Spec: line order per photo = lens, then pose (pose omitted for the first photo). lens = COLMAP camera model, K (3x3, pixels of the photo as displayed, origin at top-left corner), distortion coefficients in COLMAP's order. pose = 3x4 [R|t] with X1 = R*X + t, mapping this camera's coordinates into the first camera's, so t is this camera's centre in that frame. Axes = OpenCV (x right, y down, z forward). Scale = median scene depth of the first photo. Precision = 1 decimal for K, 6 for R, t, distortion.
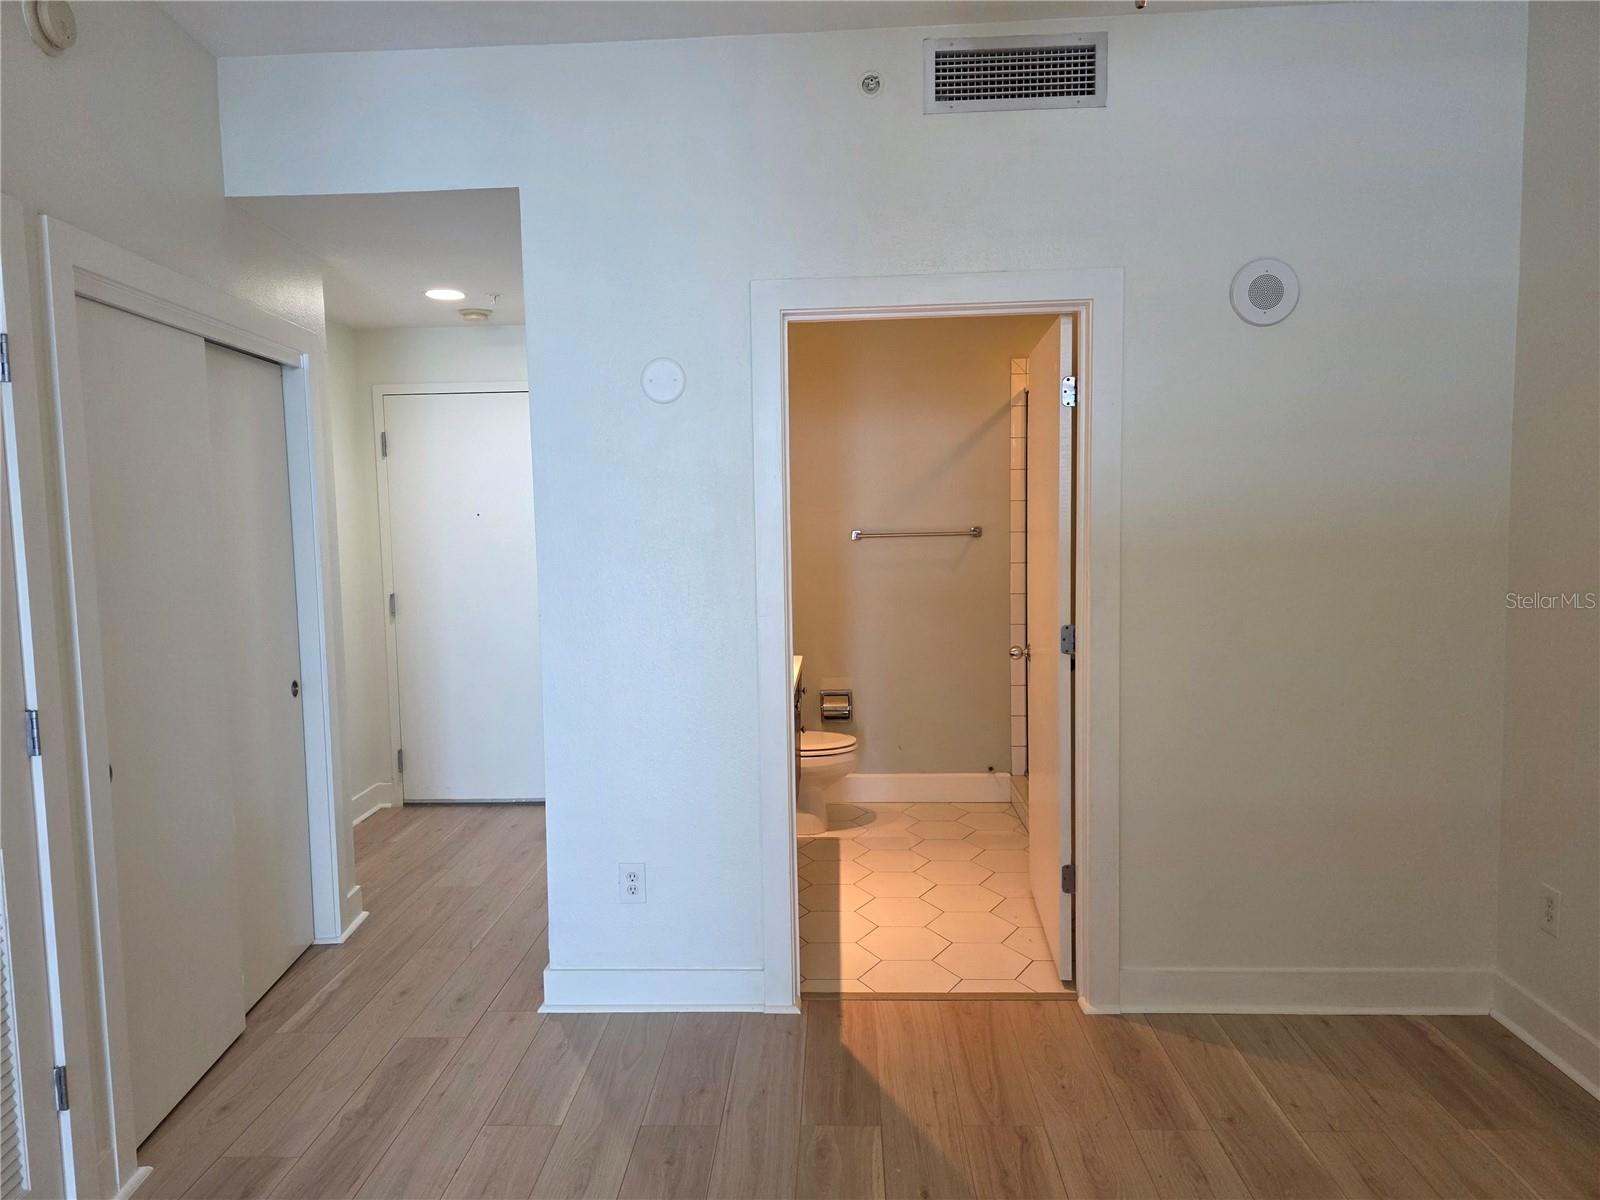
lens RADIAL K [[1072.9, 0, 782.5], [0, 1072.9, 596.0], [0, 0, 1]] dist [0.067967, -0.064226]
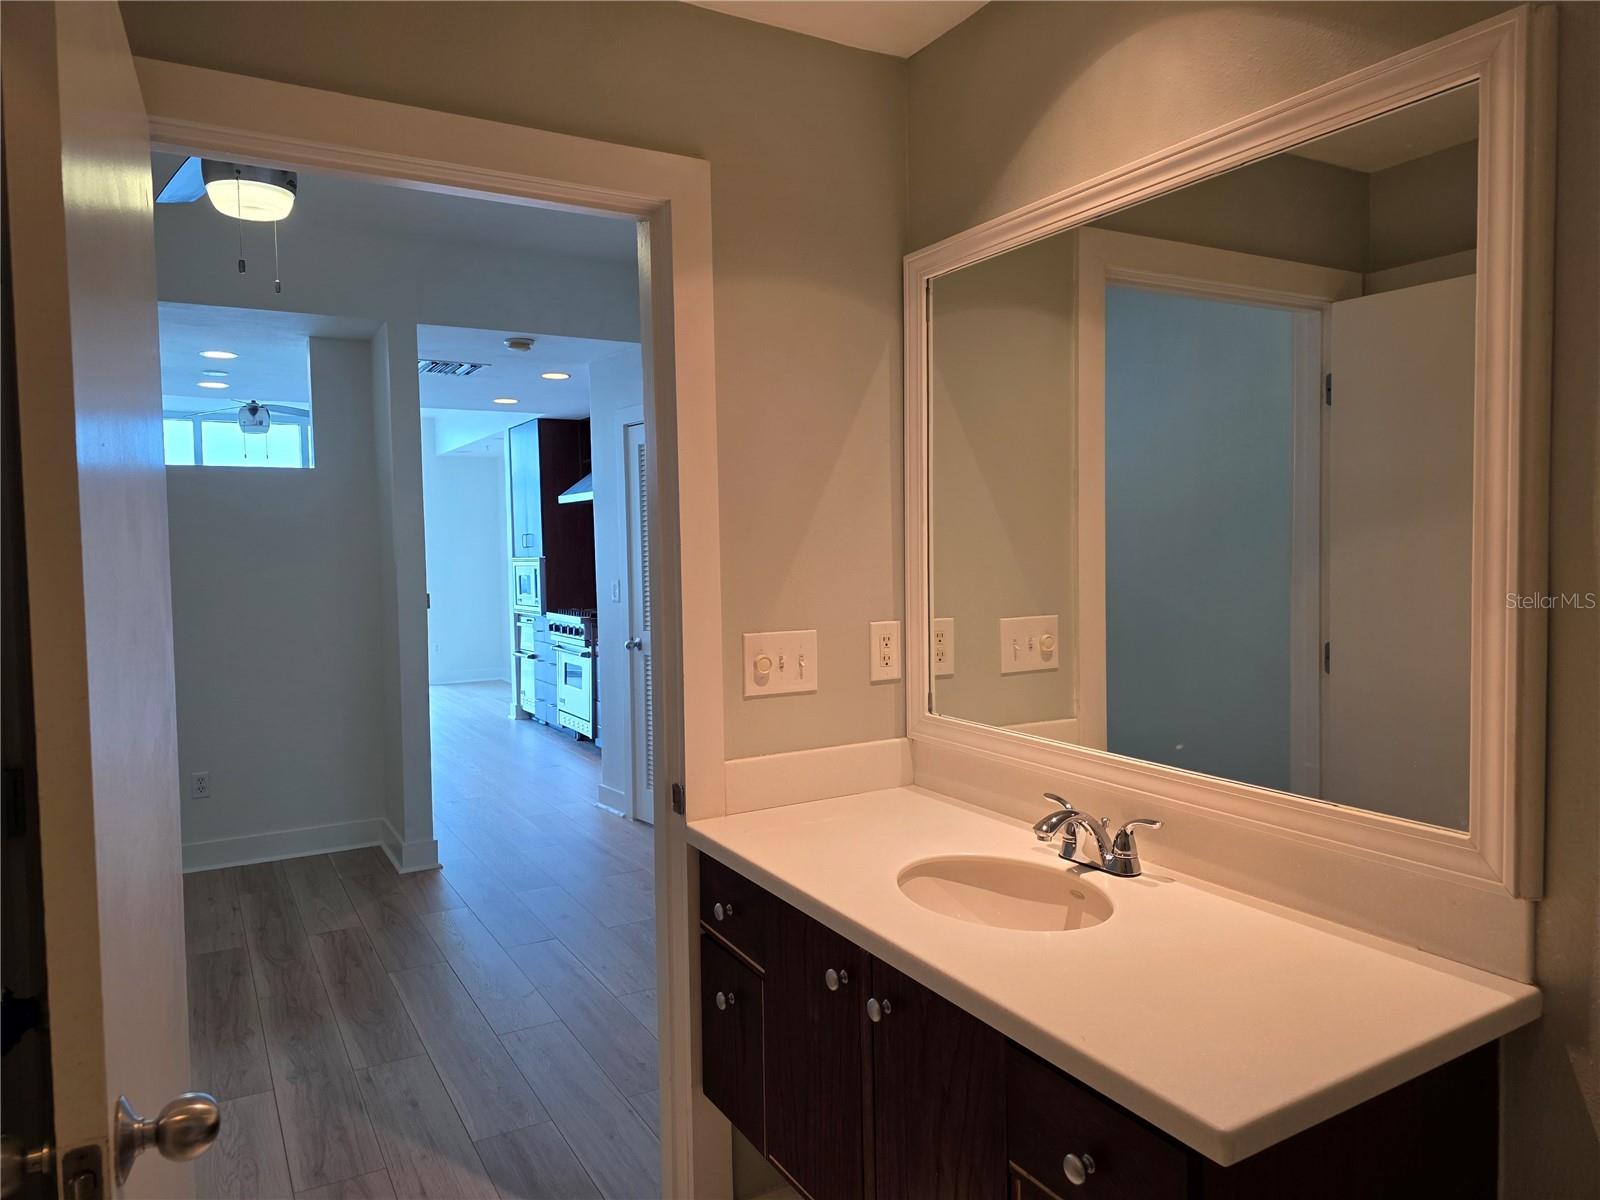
lens RADIAL K [[1072.9, 0, 789.4], [0, 1072.9, 584.2], [0, 0, 1]] dist [0.067967, -0.064226]
pose [[-0.840426, 0.054305, -0.539199, 0.302791], [-0.009299, 0.993375, 0.114540, -0.115144], [0.541846, 0.101276, -0.834353, 1.643282]]
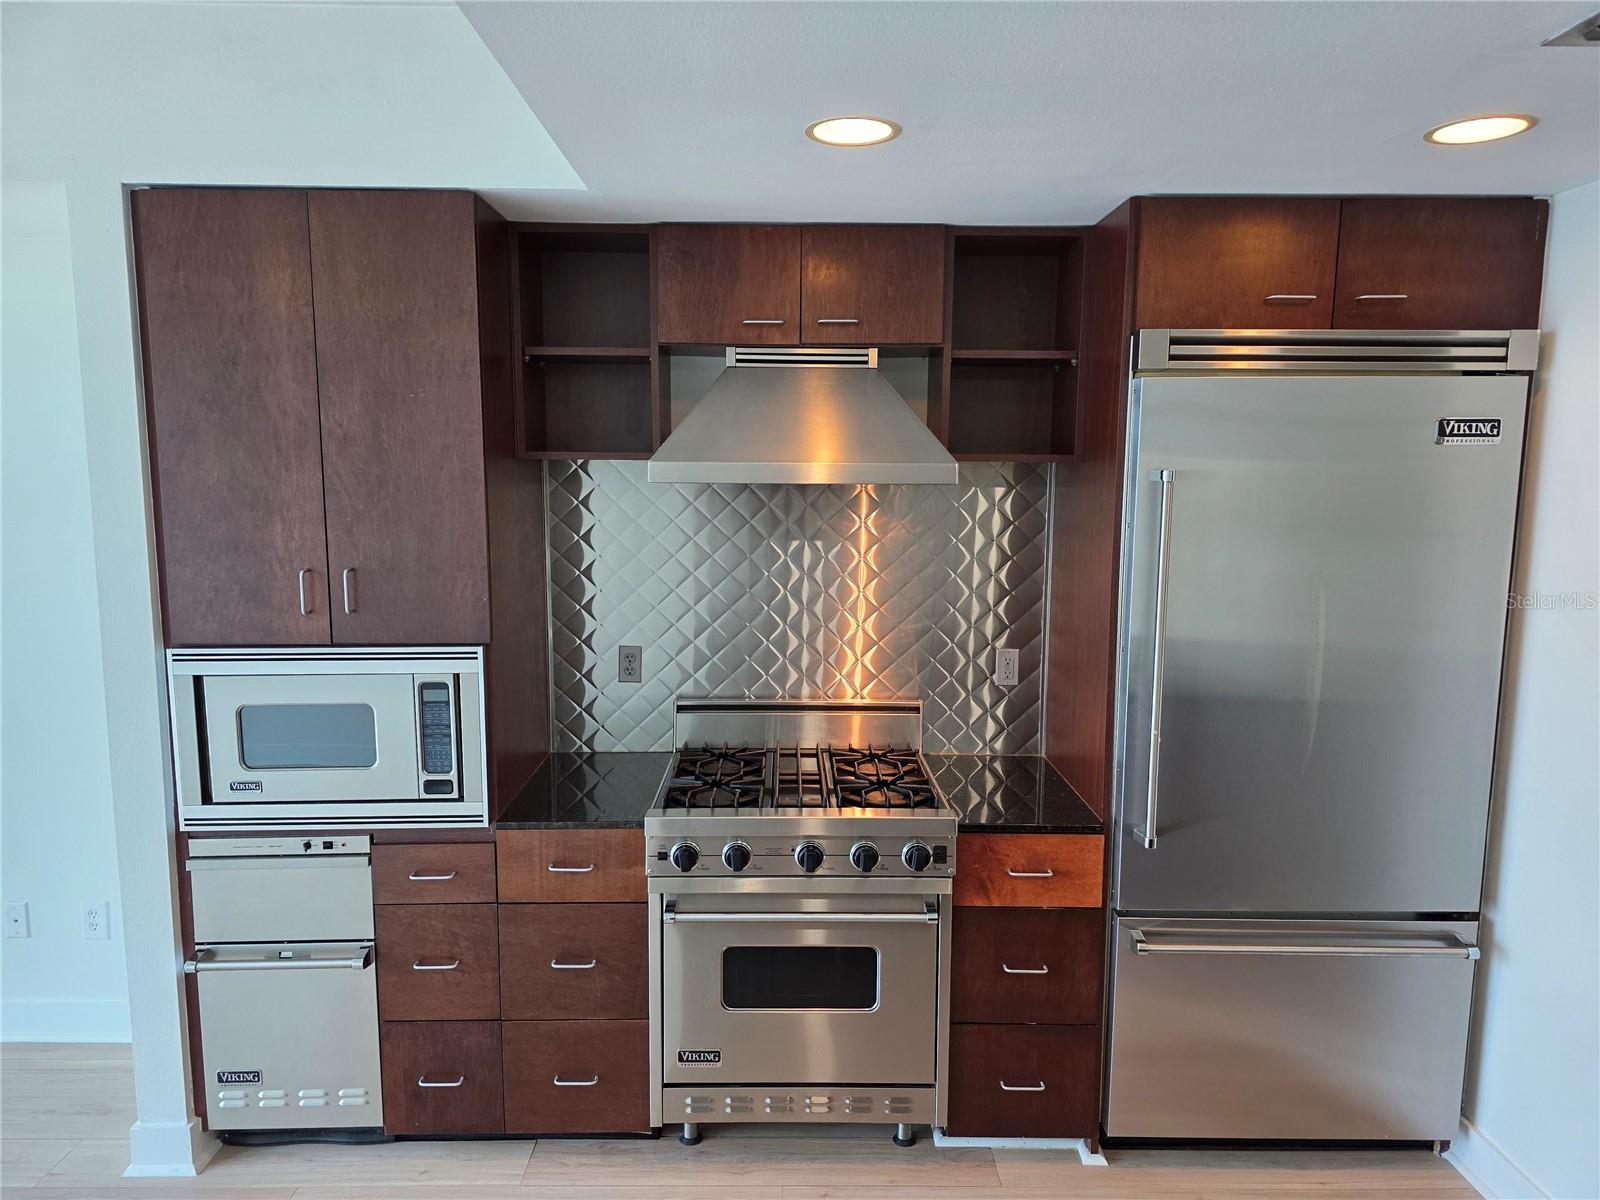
lens RADIAL K [[1072.9, 0, 797.7], [0, 1072.9, 608.2], [0, 0, 1]] dist [0.067967, -0.064226]
pose [[0.060405, 0.146332, -0.987390, 0.225985], [-0.086044, 0.986277, 0.140903, -0.040129], [0.994459, 0.076447, 0.072167, -0.741772]]
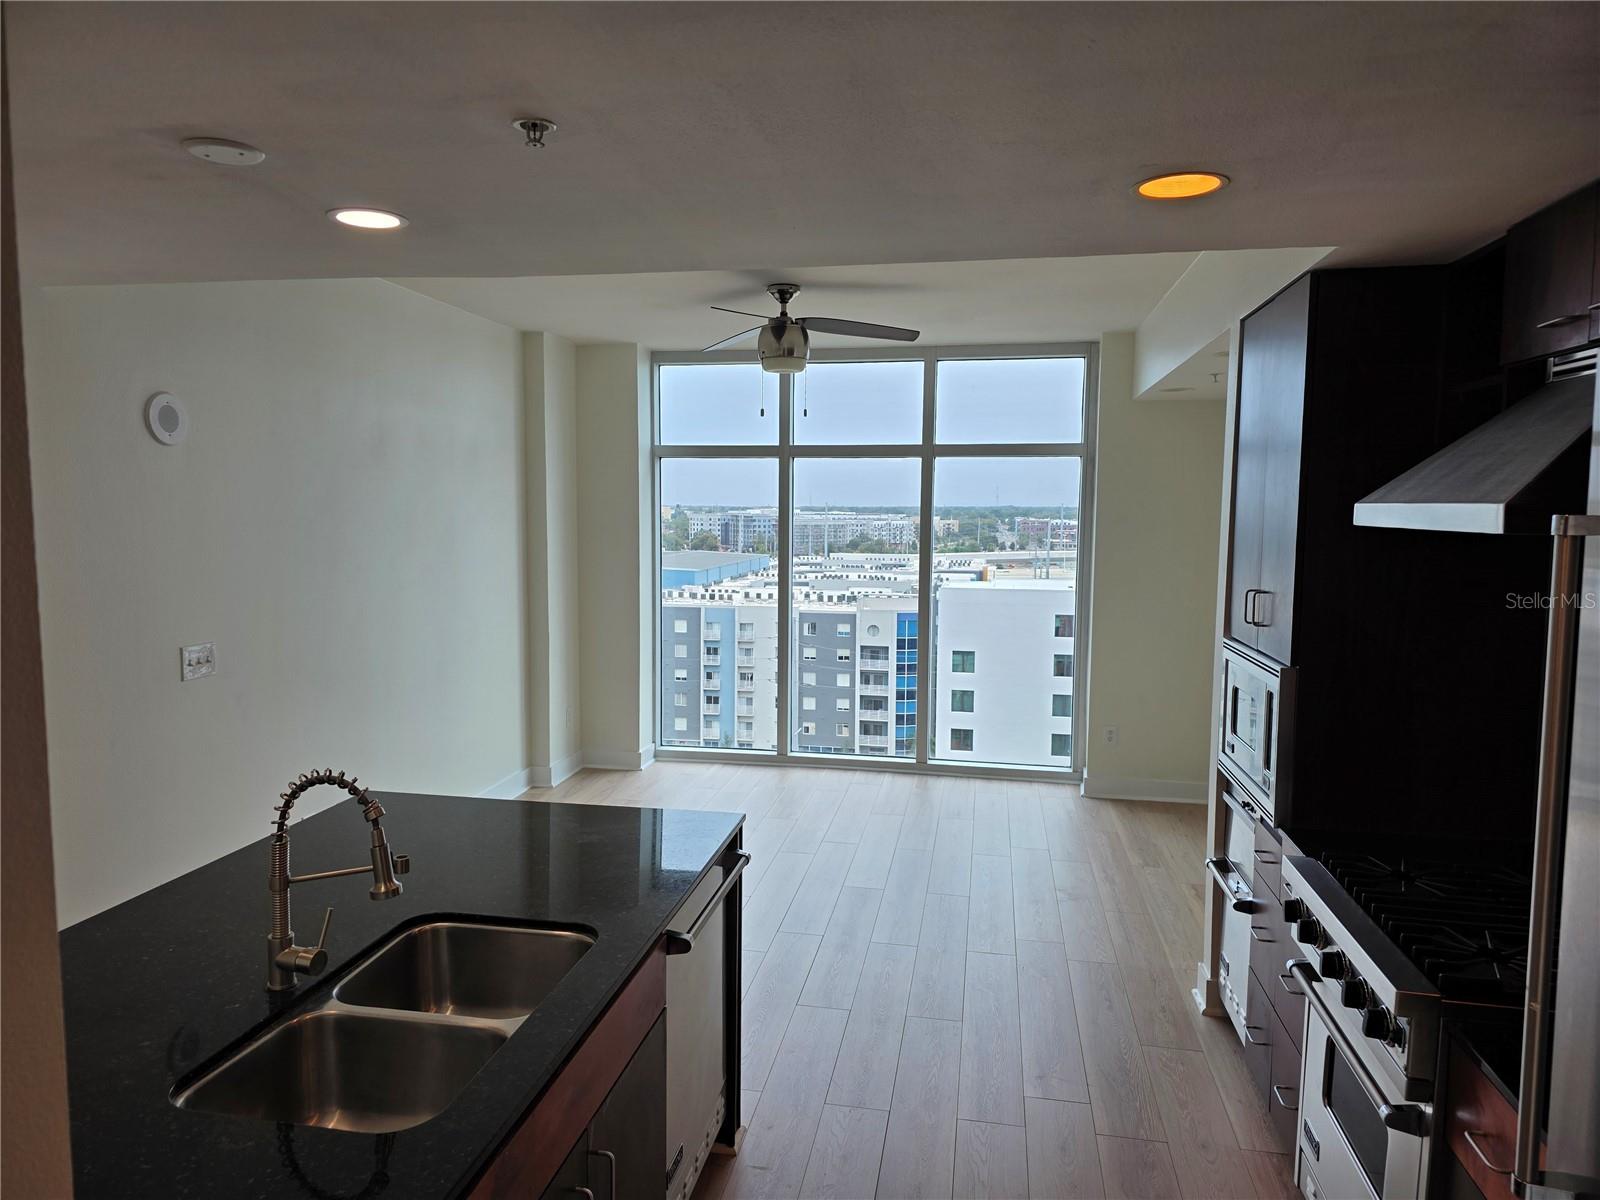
lens RADIAL K [[1072.9, 0, 784.8], [0, 1072.9, 606.9], [0, 0, 1]] dist [0.067967, -0.064226]
pose [[-0.990904, -0.000993, 0.134570, -0.311859], [0.022377, 0.984836, 0.172040, -0.098223], [-0.132700, 0.173486, -0.975855, 0.062197]]
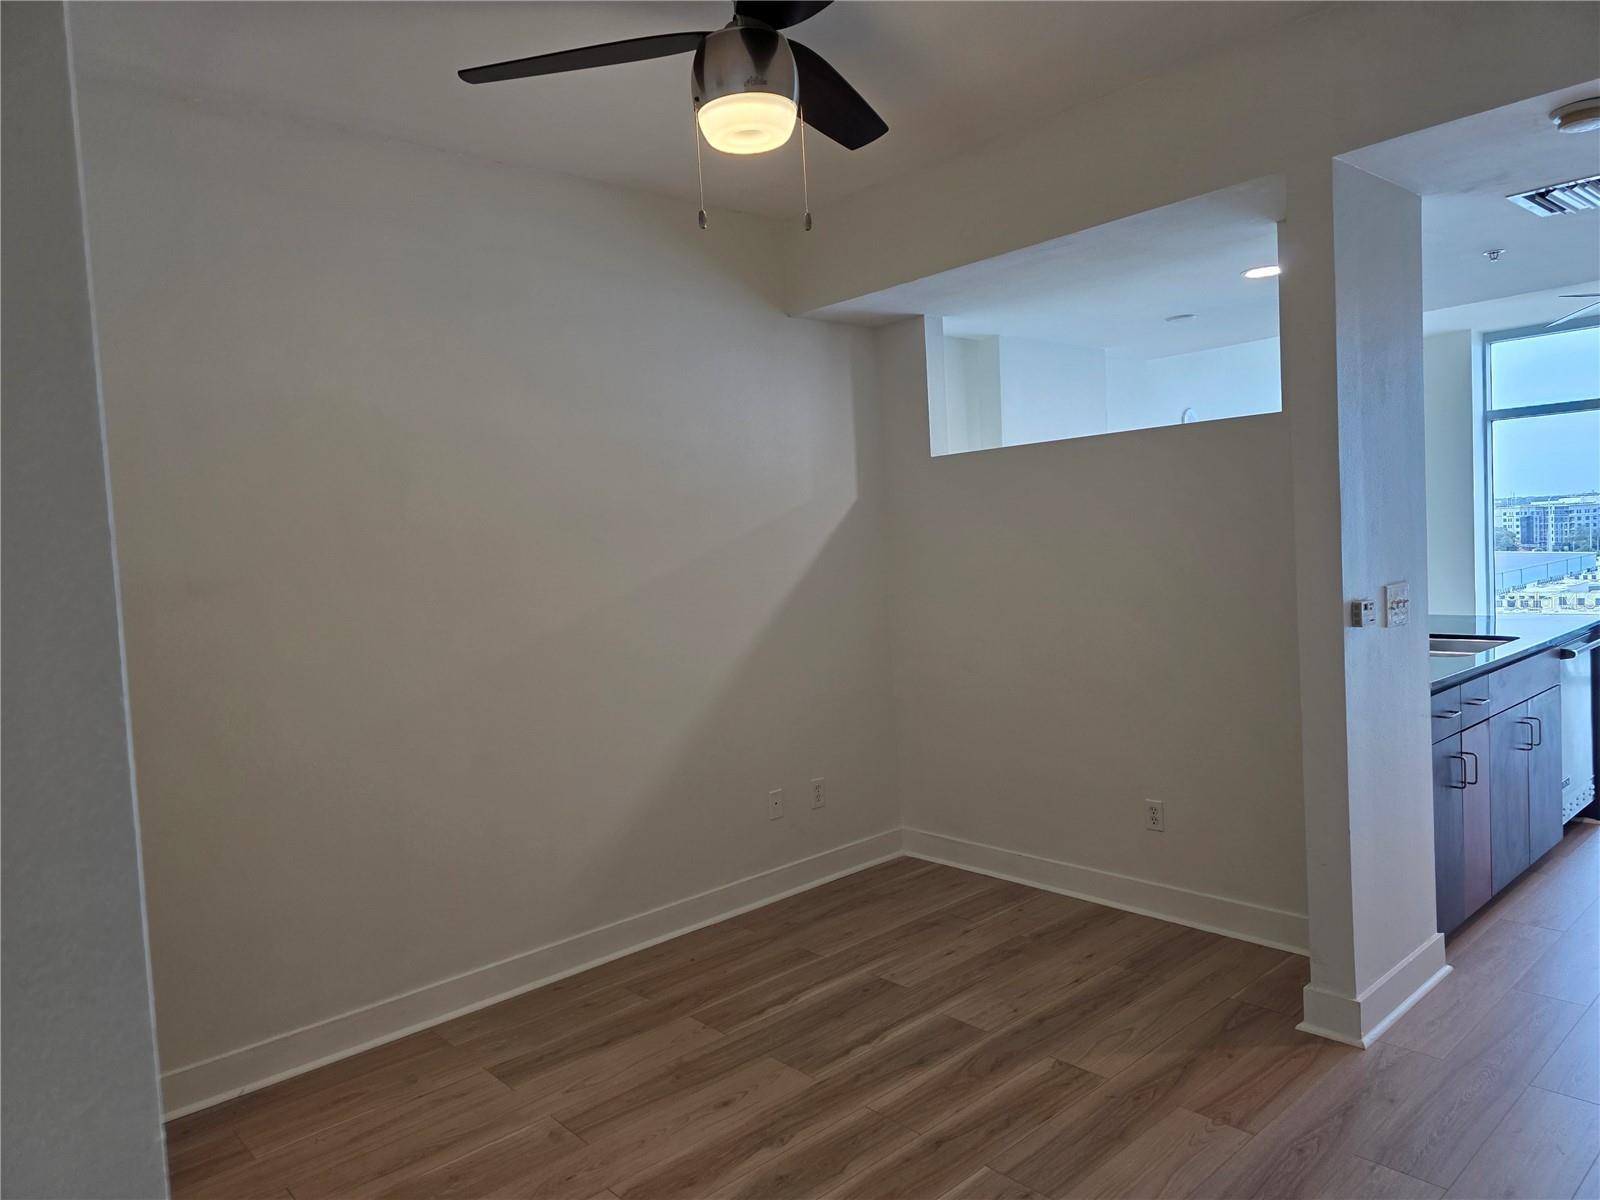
lens RADIAL K [[1072.9, 0, 775.7], [0, 1072.9, 611.8], [0, 0, 1]] dist [0.067967, -0.064226]
pose [[-0.701097, 0.014750, 0.712913, -0.429436], [0.130630, 0.985523, 0.108075, -0.081261], [-0.700998, 0.168899, -0.692874, 1.077378]]
